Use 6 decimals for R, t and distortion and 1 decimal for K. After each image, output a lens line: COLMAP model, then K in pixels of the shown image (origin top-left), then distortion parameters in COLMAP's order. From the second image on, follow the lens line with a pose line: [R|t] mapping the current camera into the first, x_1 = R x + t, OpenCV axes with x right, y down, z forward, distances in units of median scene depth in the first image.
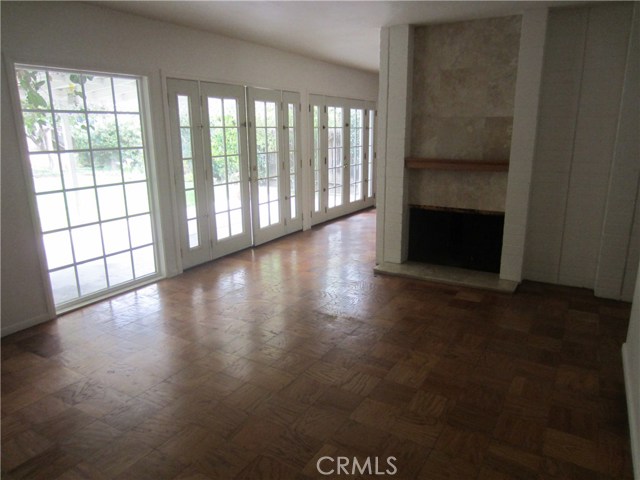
lens RADIAL K [[460.9, 0, 320.0], [0, 460.9, 240.0], [0, 0, 1]] dist [0.002955, 0.004154]
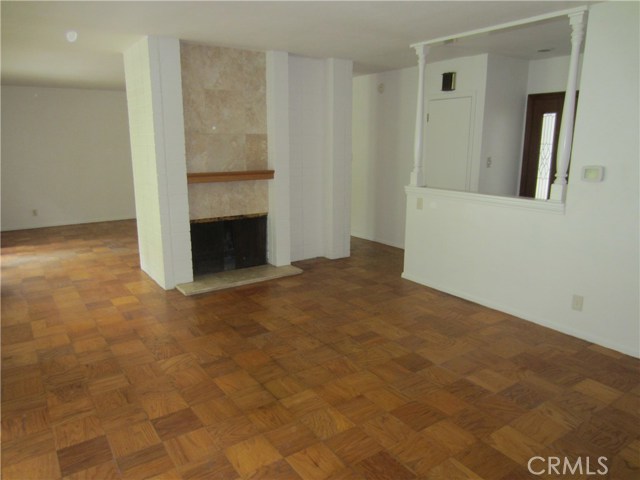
lens RADIAL K [[460.9, 0, 320.0], [0, 460.9, 240.0], [0, 0, 1]] dist [0.002955, 0.004154]
pose [[0.421701, -0.190924, 0.886407, -0.630383], [0.216566, 0.970496, 0.106006, -0.089574], [-0.880493, 0.147262, 0.450606, 0.350152]]
